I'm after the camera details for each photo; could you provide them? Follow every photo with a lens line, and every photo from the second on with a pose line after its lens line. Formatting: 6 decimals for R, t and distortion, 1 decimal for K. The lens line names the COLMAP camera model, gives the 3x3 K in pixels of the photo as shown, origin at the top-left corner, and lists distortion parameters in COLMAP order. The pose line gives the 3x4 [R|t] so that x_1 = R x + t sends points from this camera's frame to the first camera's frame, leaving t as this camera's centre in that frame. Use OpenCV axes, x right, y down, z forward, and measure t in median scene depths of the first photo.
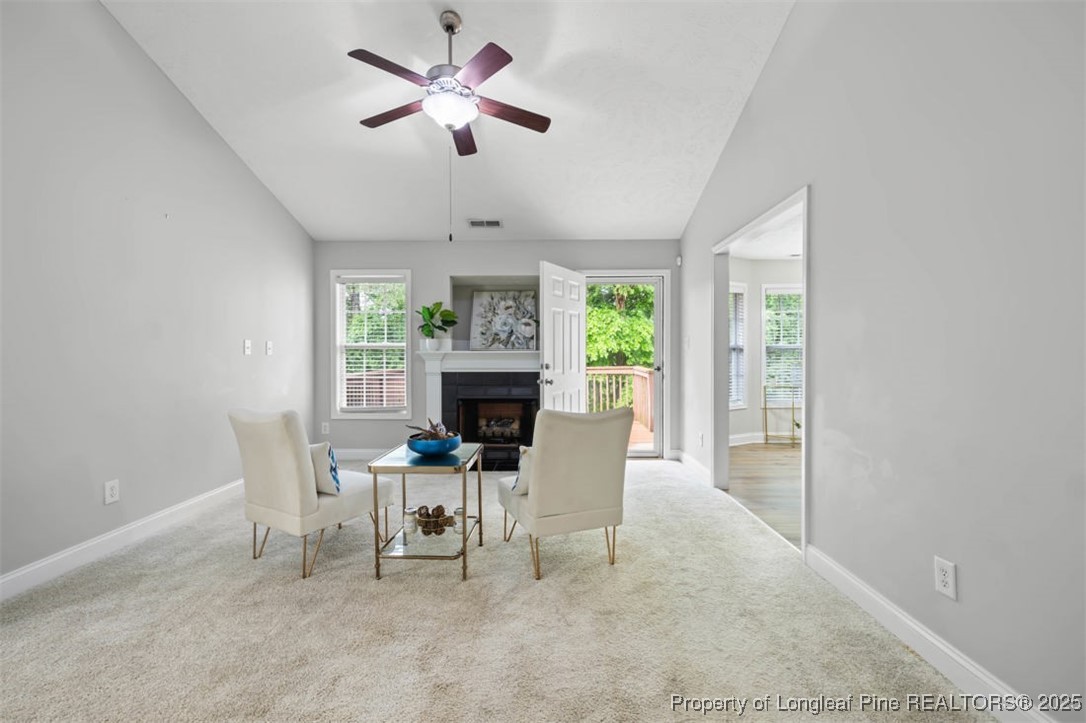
lens RADIAL K [[456.9, 0, 542.5], [0, 456.9, 361.0], [0, 0, 1]] dist [0.003024, -0.000245]
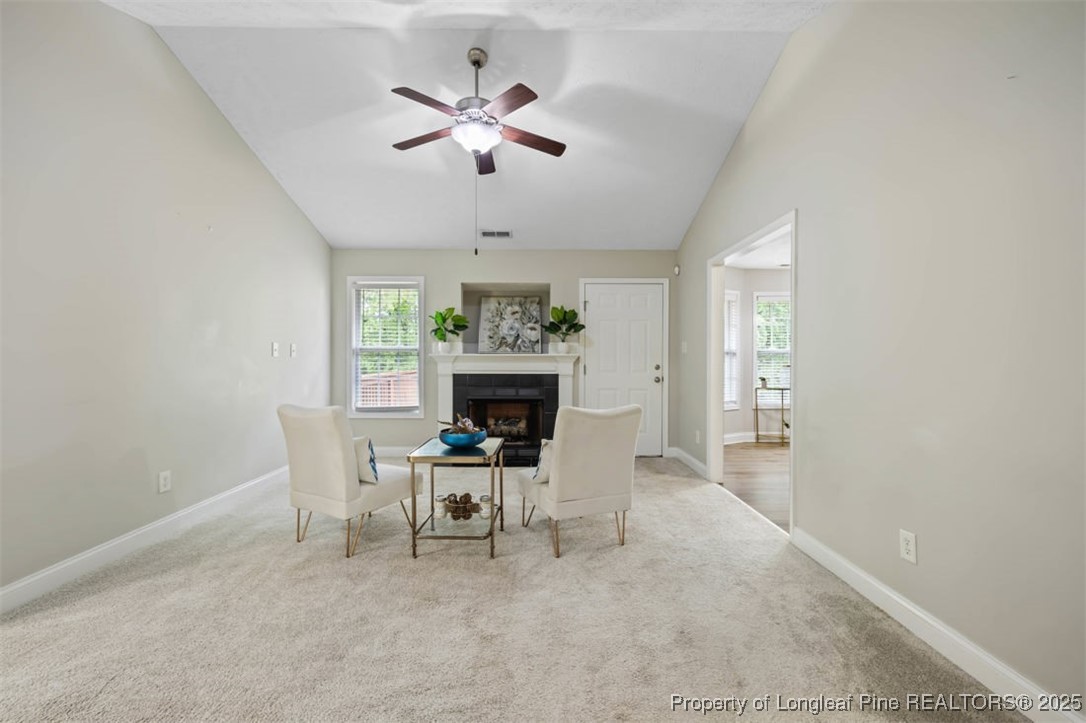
lens RADIAL K [[456.9, 0, 542.9], [0, 456.9, 361.6], [0, 0, 1]] dist [0.003024, -0.000245]
pose [[0.999823, 0.004385, 0.018304, -0.059259], [-0.004298, 0.999979, -0.004790, 0.000603], [-0.018325, 0.004711, 0.999821, -0.109681]]
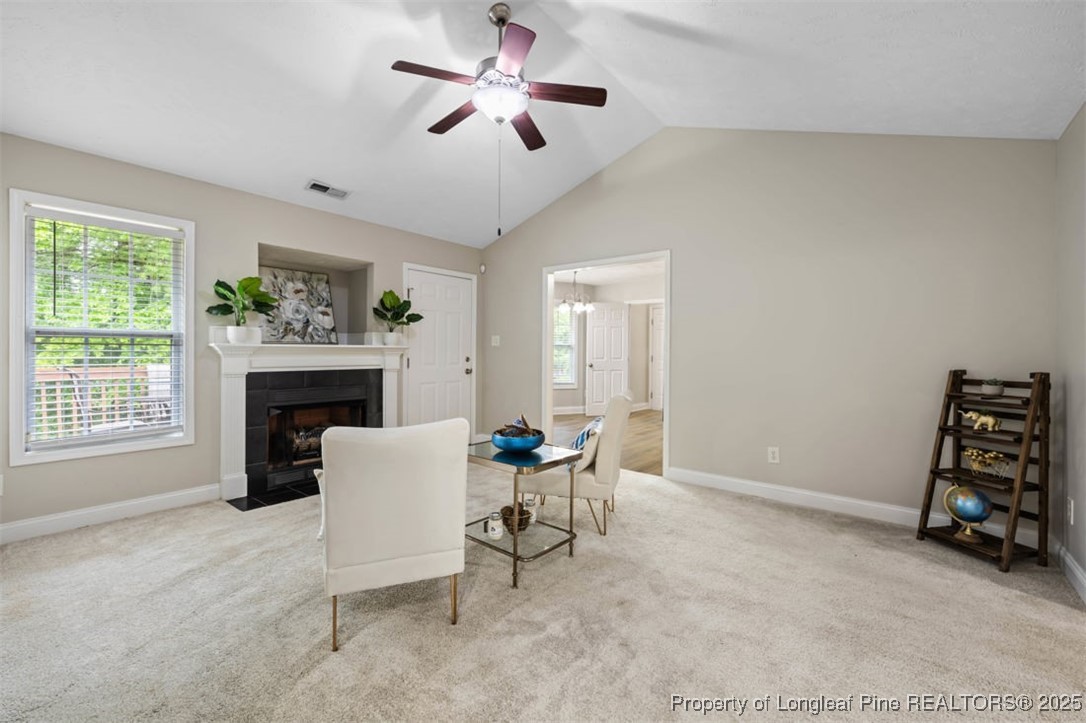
lens RADIAL K [[456.9, 0, 546.2], [0, 456.9, 354.5], [0, 0, 1]] dist [0.003024, -0.000245]
pose [[0.613135, -0.000110, 0.789978, -0.925159], [0.002449, 0.999995, -0.001762, -0.003734], [-0.789975, 0.003015, 0.613132, 0.319587]]
